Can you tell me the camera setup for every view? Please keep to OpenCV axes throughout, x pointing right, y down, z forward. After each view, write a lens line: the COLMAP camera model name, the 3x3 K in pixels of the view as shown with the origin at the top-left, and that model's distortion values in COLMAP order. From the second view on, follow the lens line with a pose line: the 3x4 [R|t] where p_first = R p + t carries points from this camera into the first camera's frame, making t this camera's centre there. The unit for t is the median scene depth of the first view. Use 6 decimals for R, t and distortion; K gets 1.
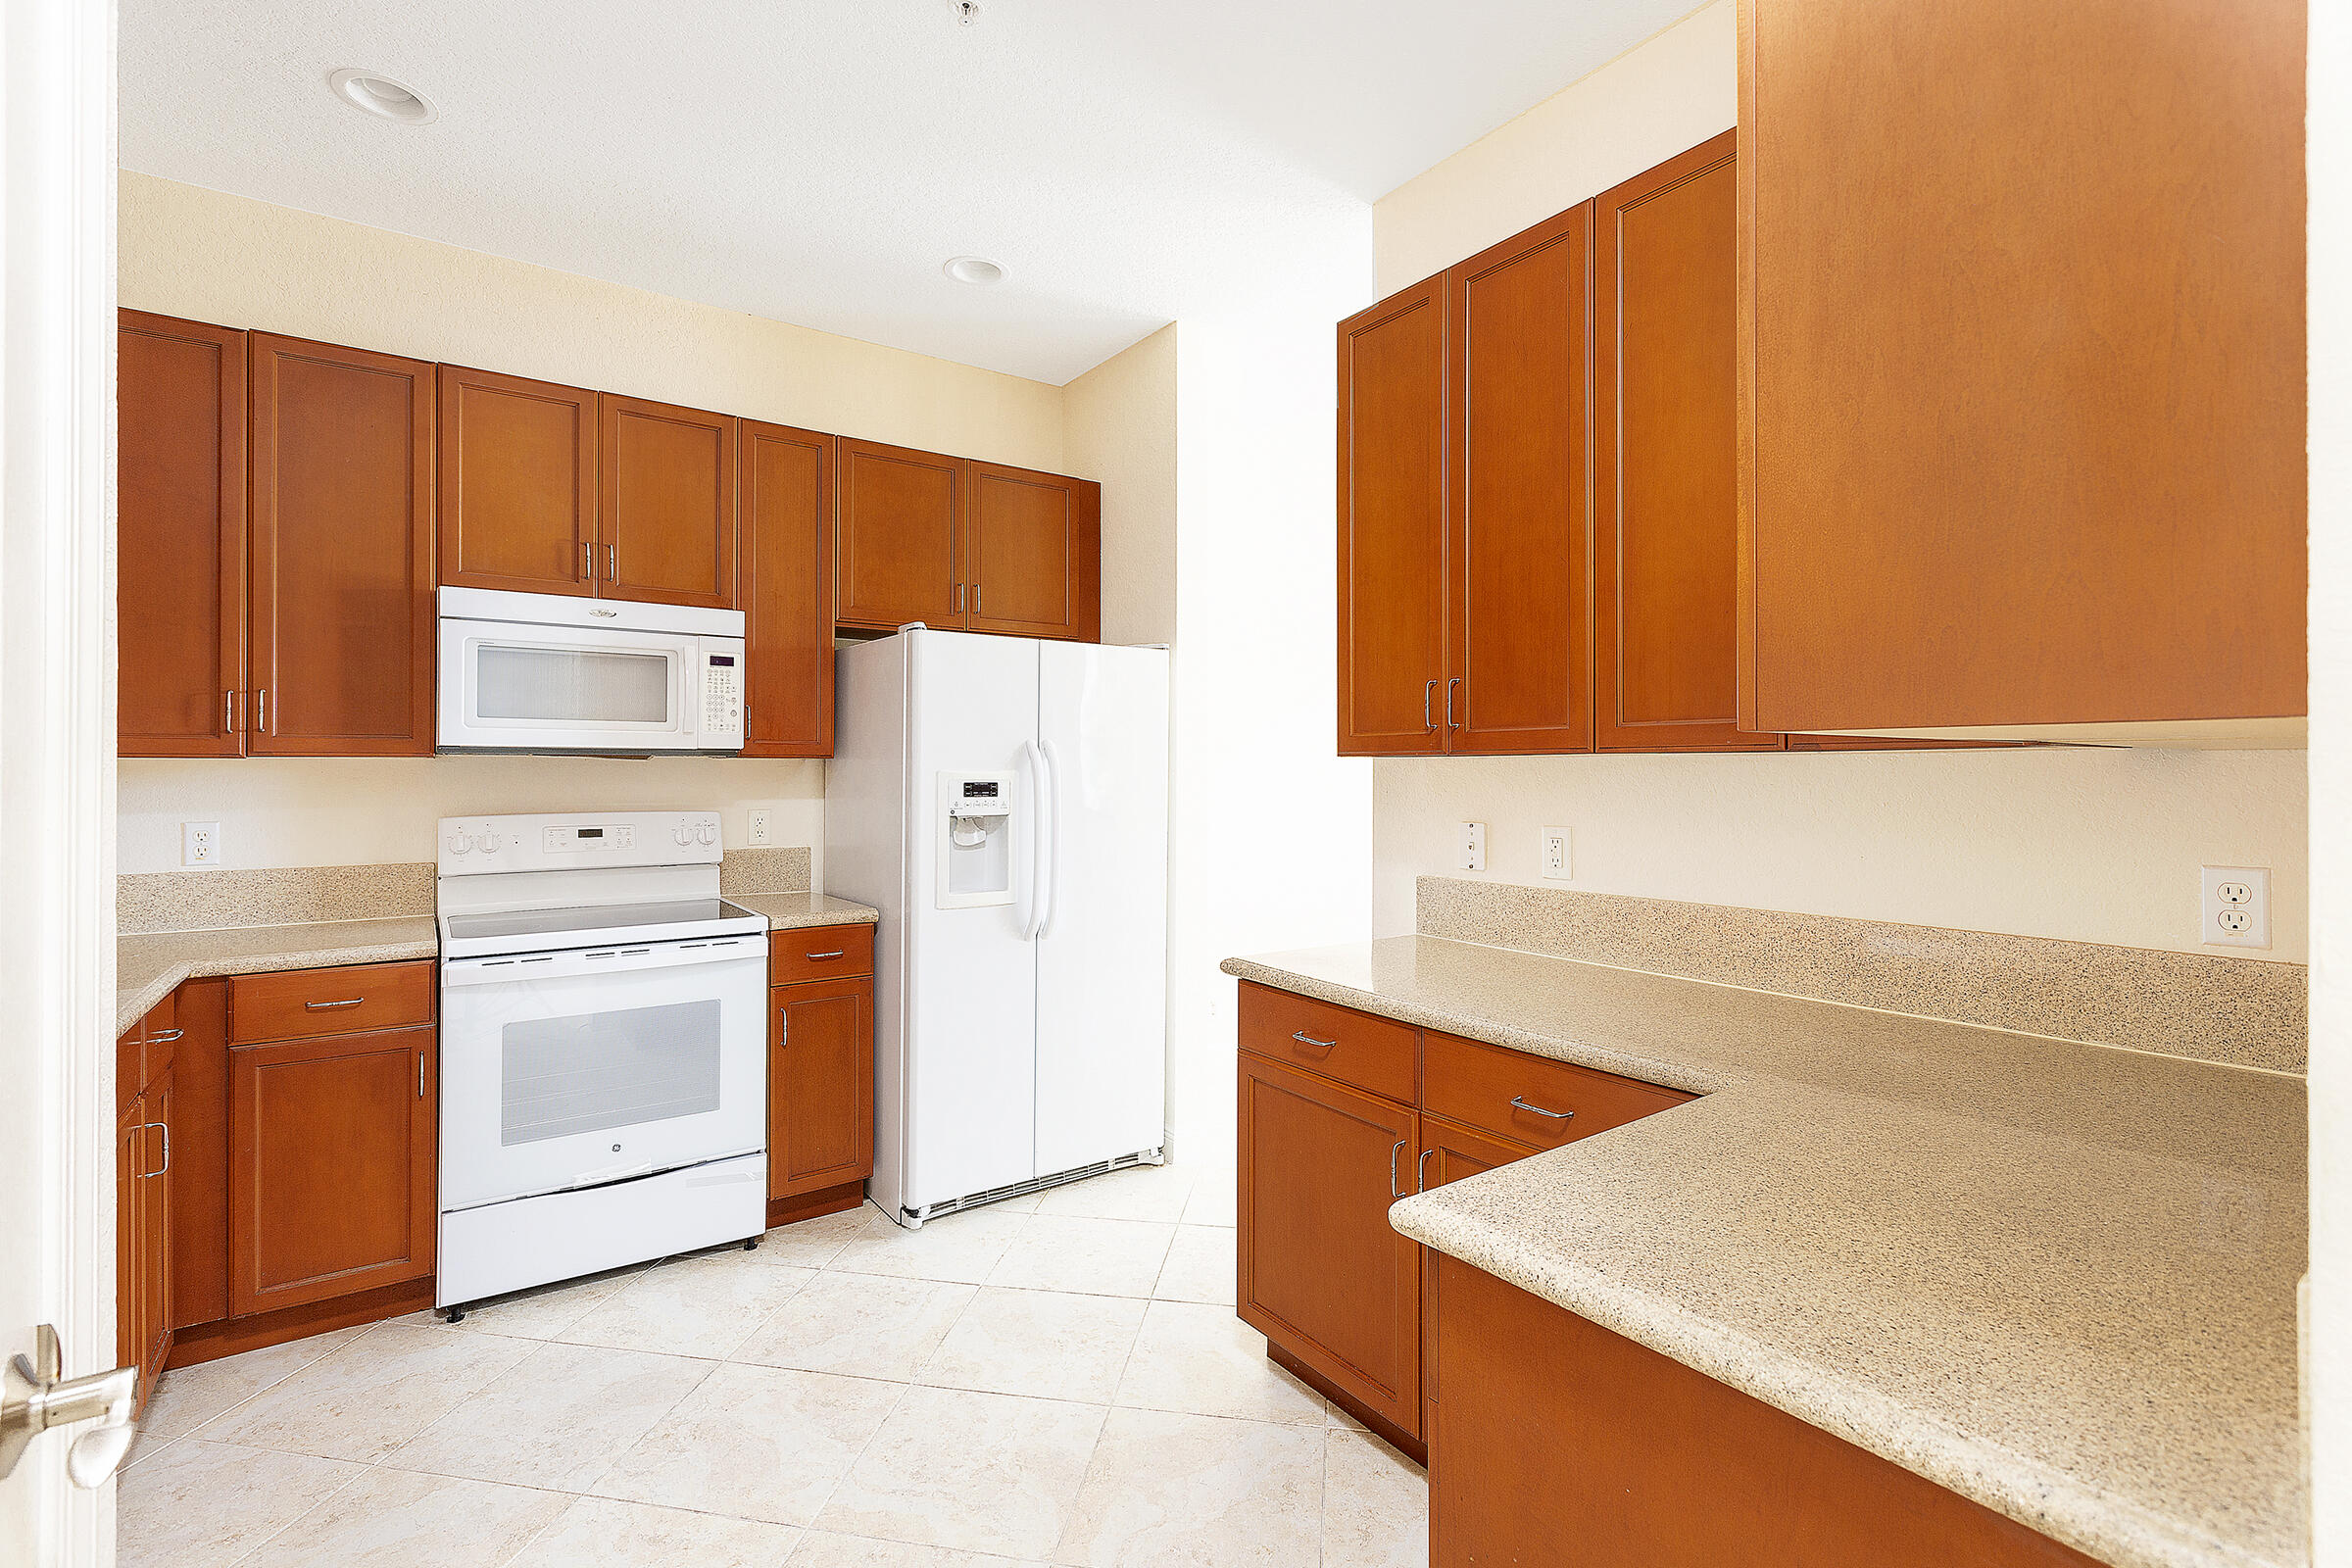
lens RADIAL K [[1064.8, 0, 1176.0], [0, 1064.8, 784.0], [0, 0, 1]] dist [-0.003579, -0.000036]
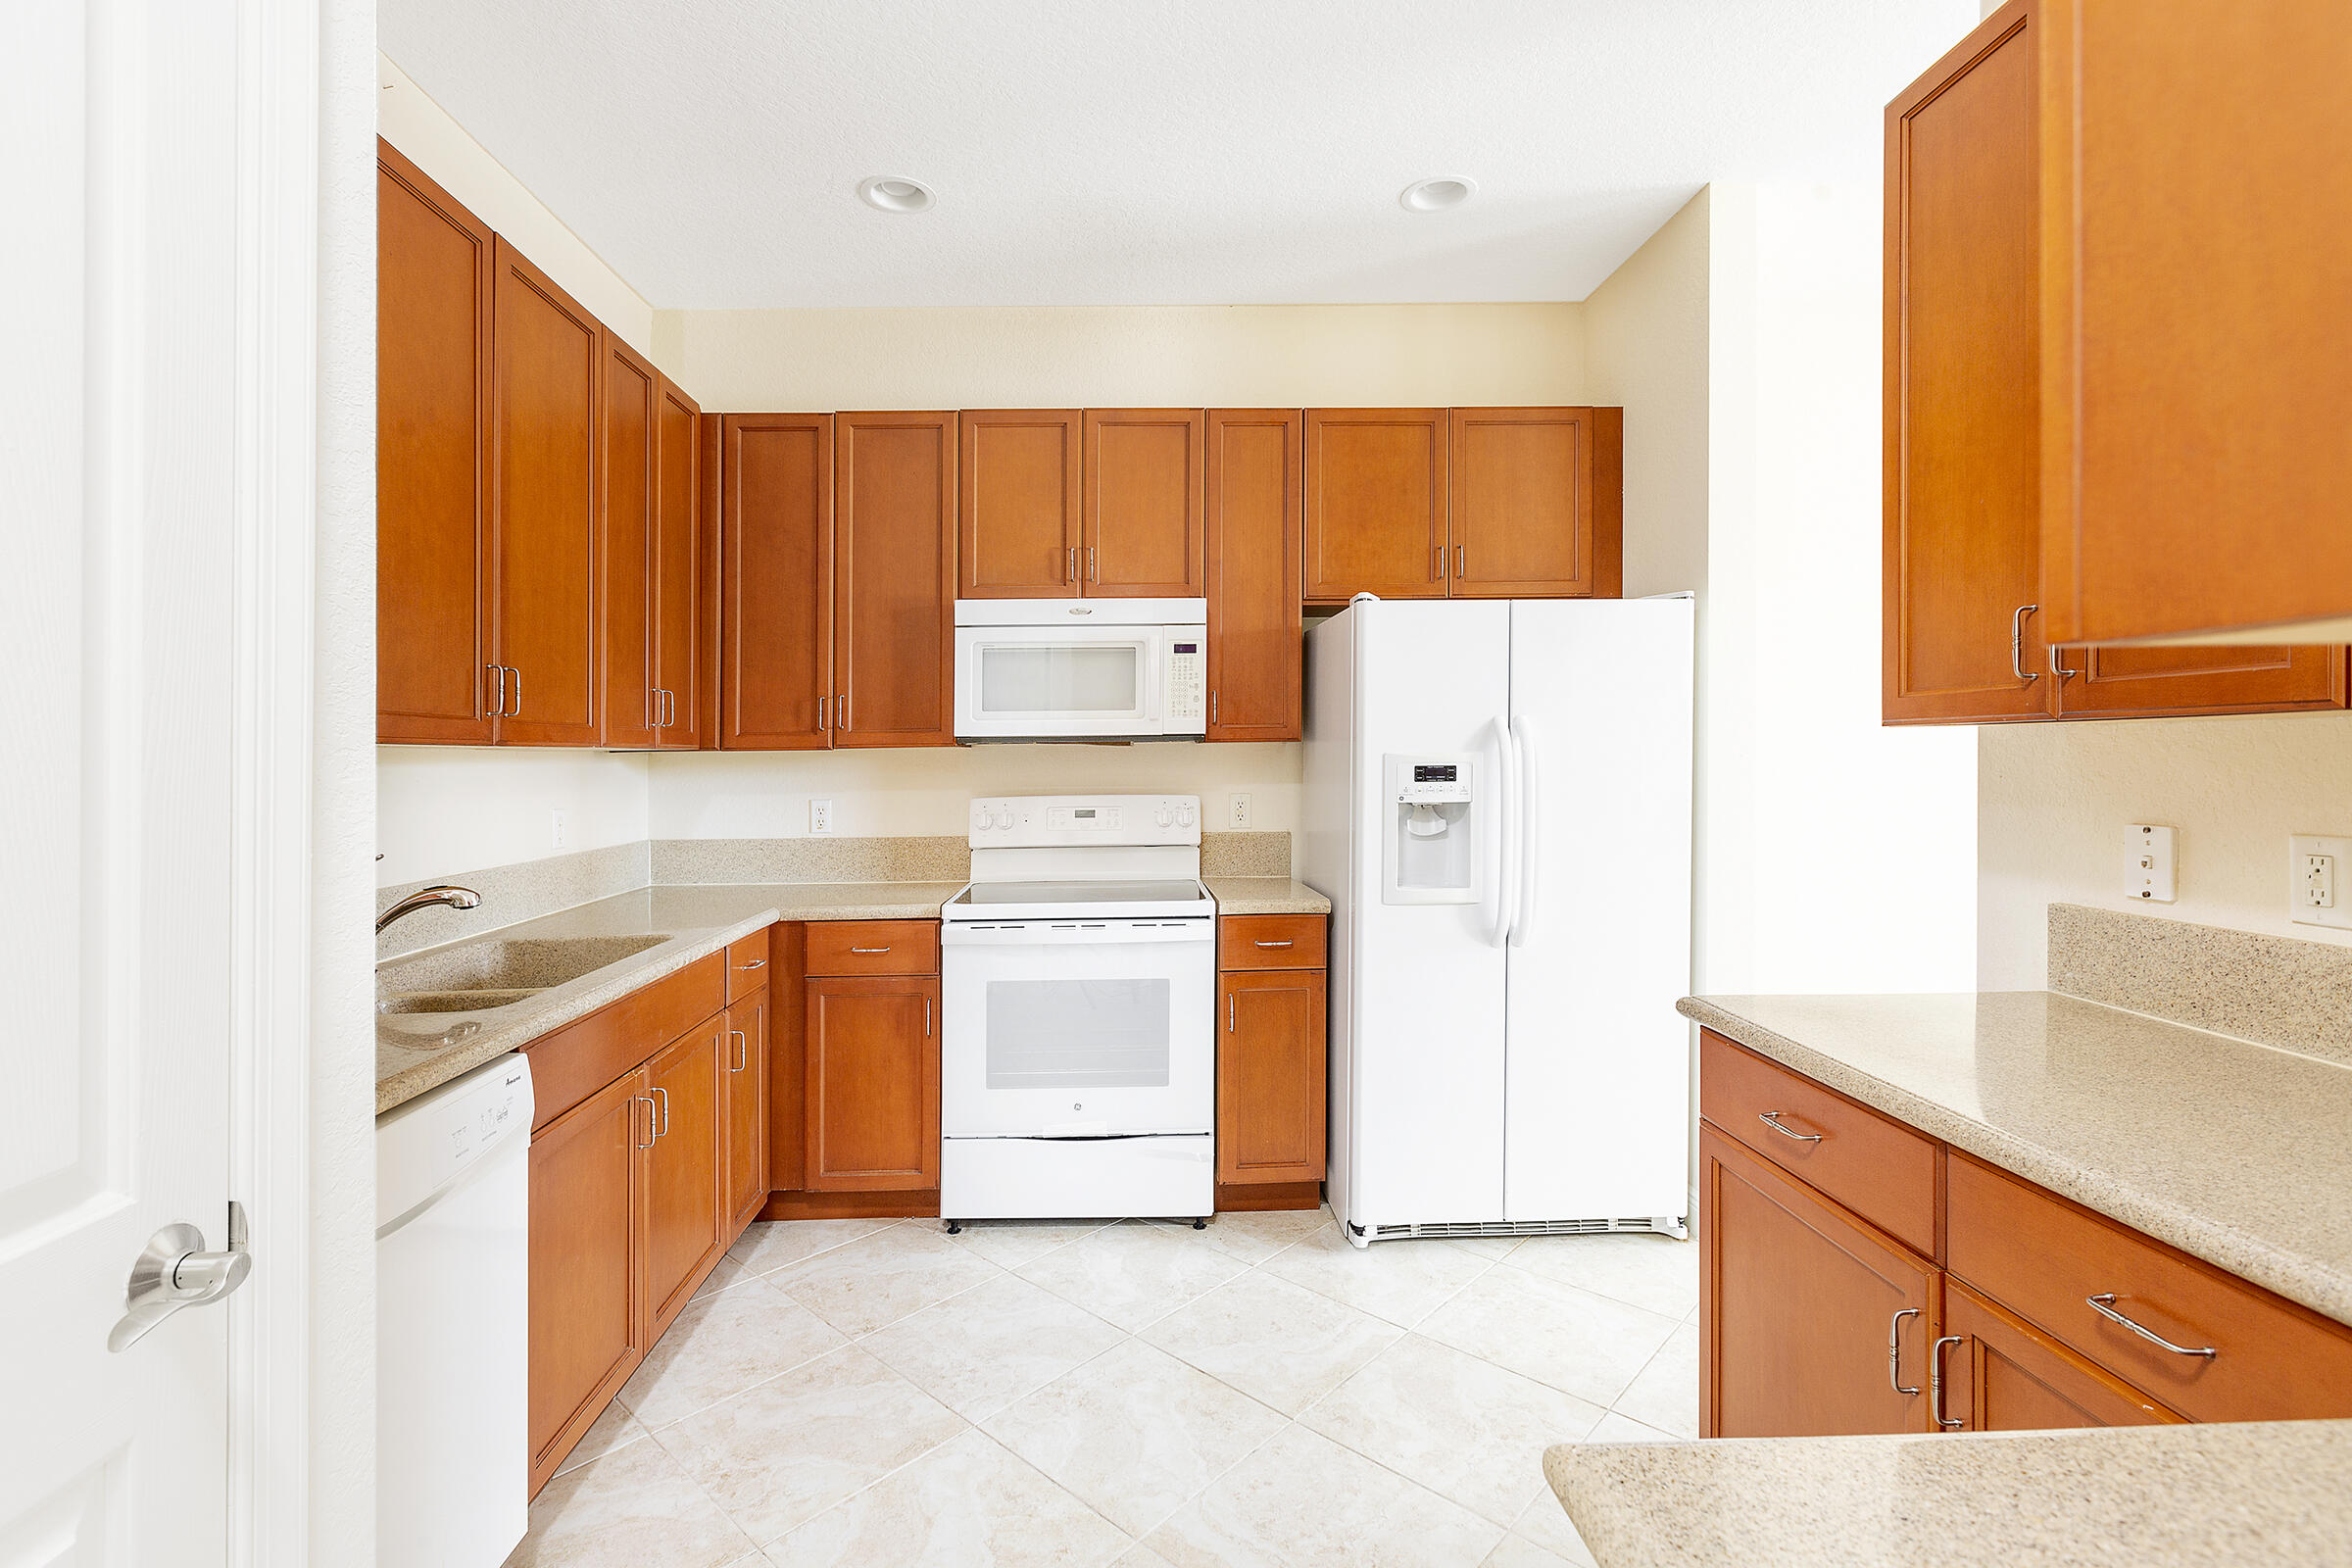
lens RADIAL K [[1072.3, 0, 1162.1], [0, 1072.3, 771.4], [0, 0, 1]] dist [-0.001682, 0.000424]
pose [[0.829454, -0.002142, -0.558571, 0.139818], [0.004387, 0.999987, 0.002680, -0.000055], [0.558558, -0.004674, 0.829452, 0.136504]]
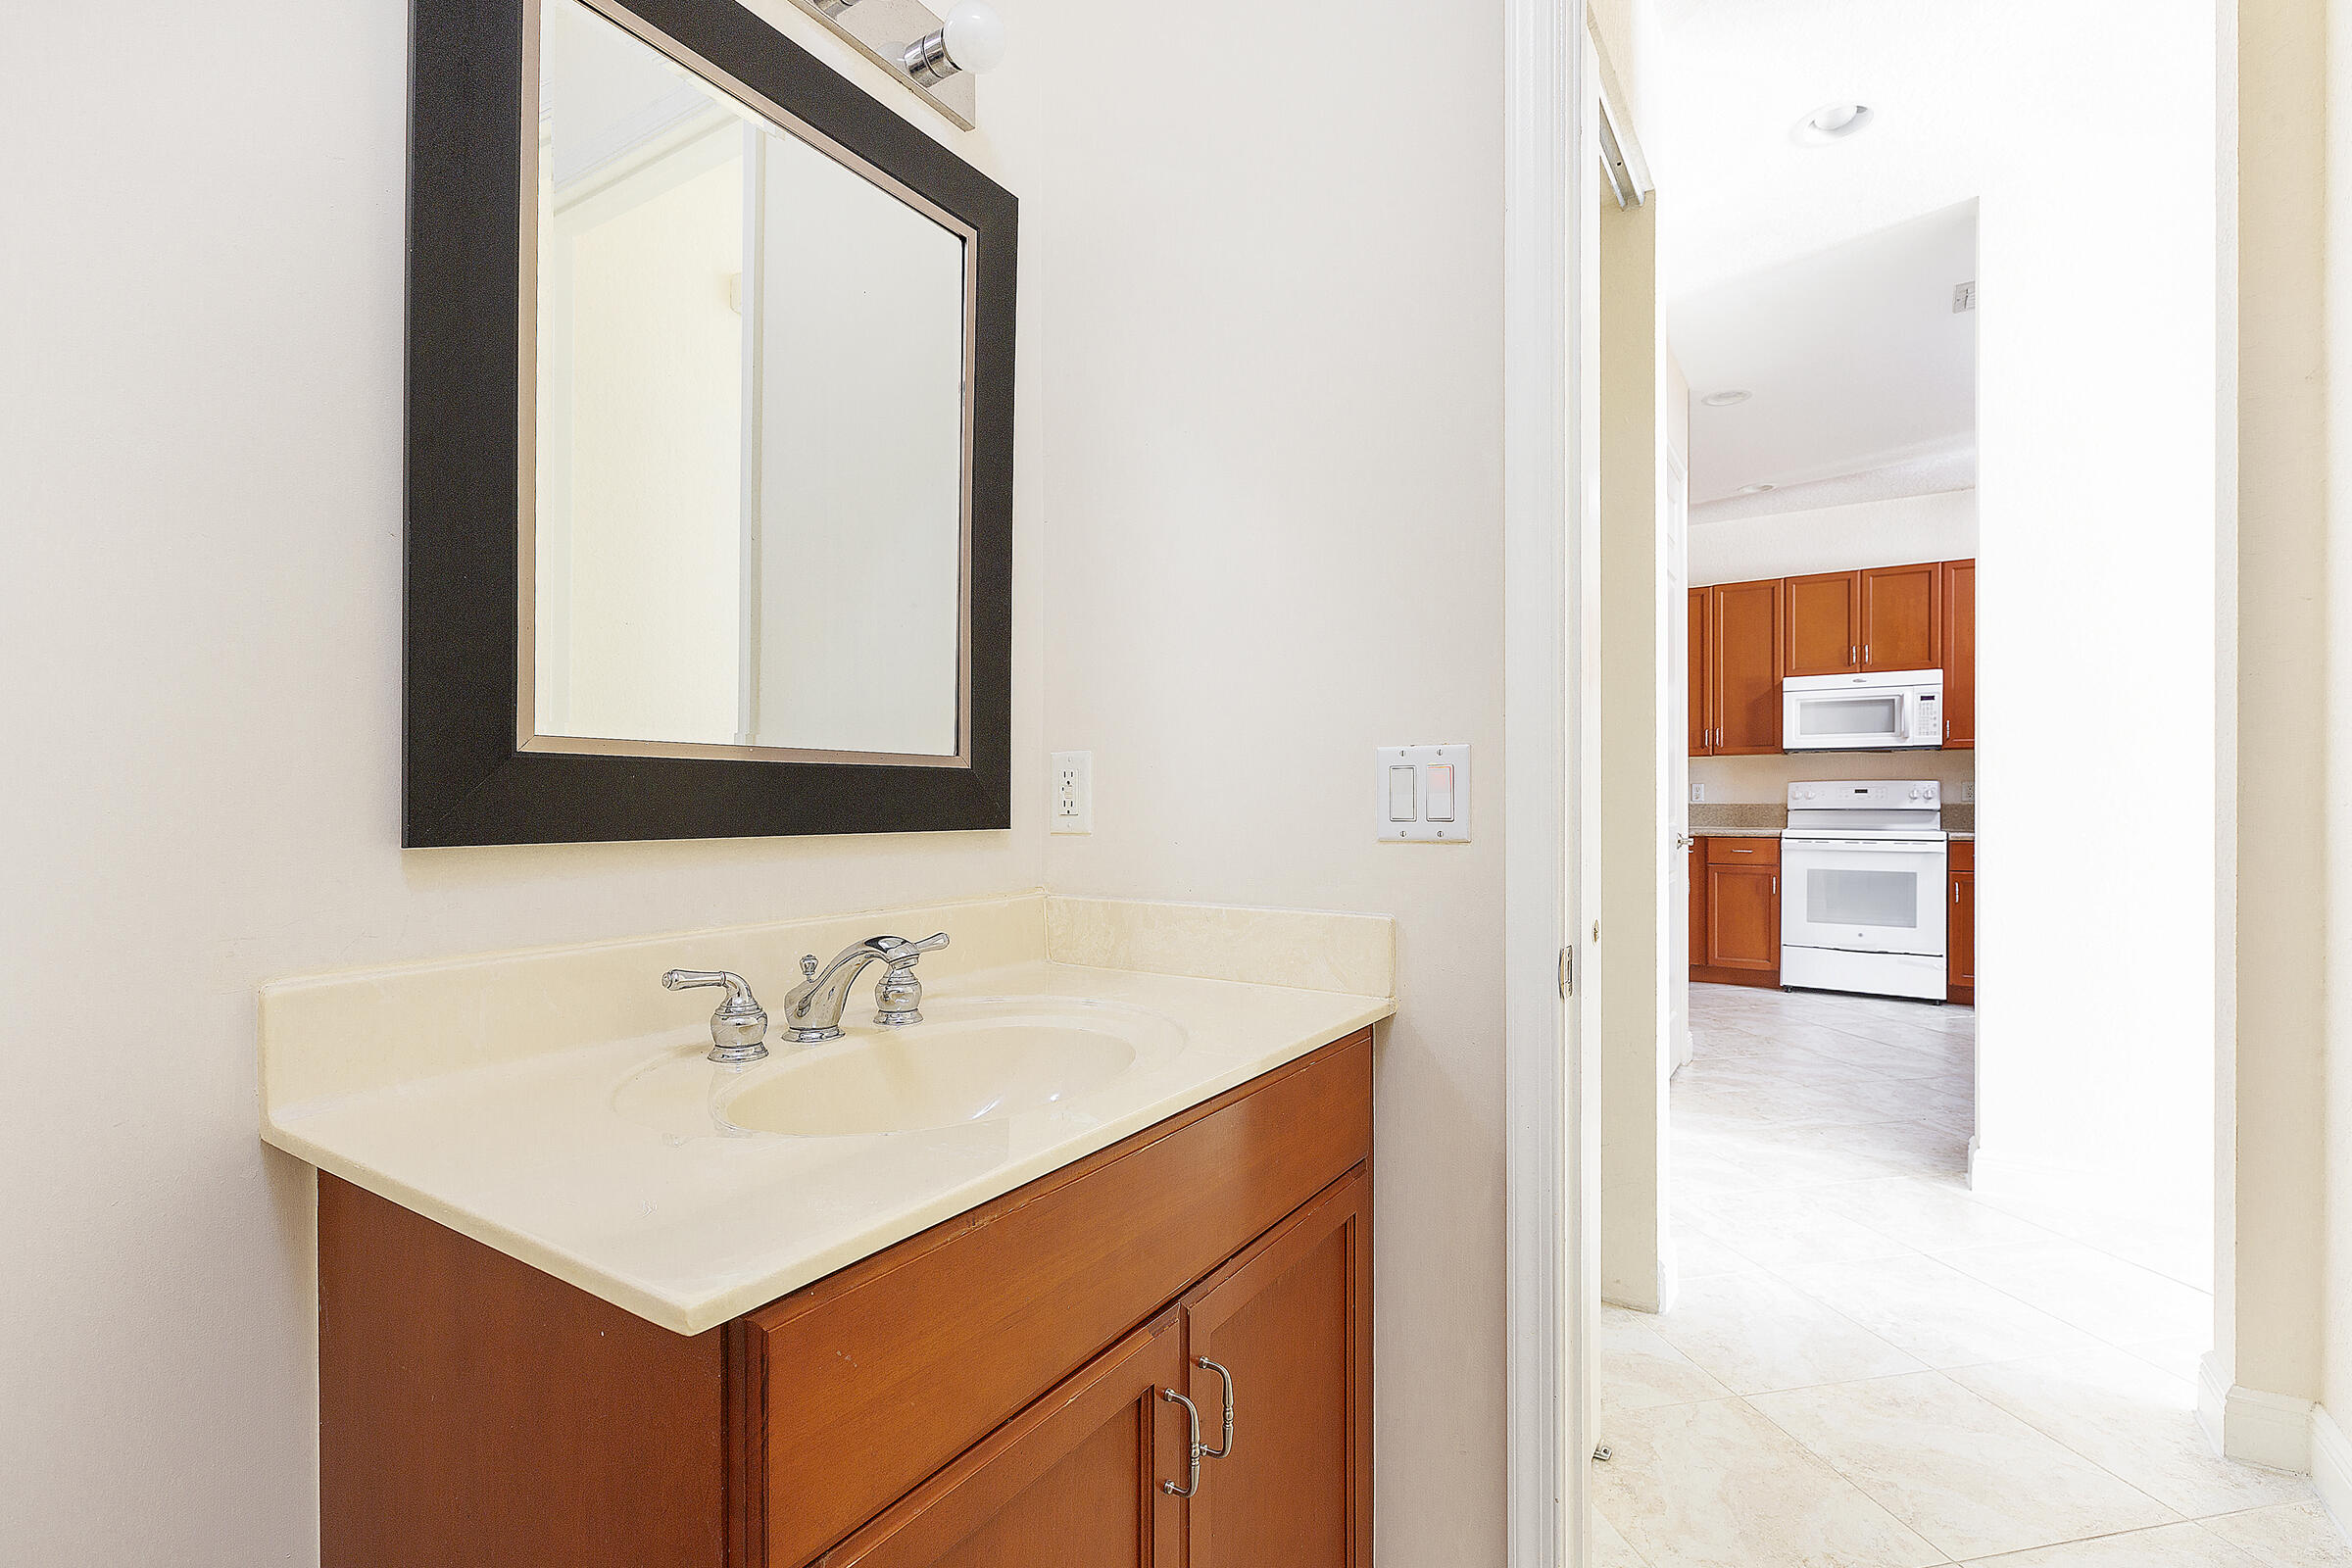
lens RADIAL K [[1064.8, 0, 1176.0], [0, 1064.8, 784.0], [0, 0, 1]] dist [-0.003579, -0.000036]
pose [[0.364018, -0.014591, -0.931278, 0.871540], [-0.005696, 0.999824, -0.017891, 0.080679], [0.931374, 0.011818, 0.363871, -0.953161]]
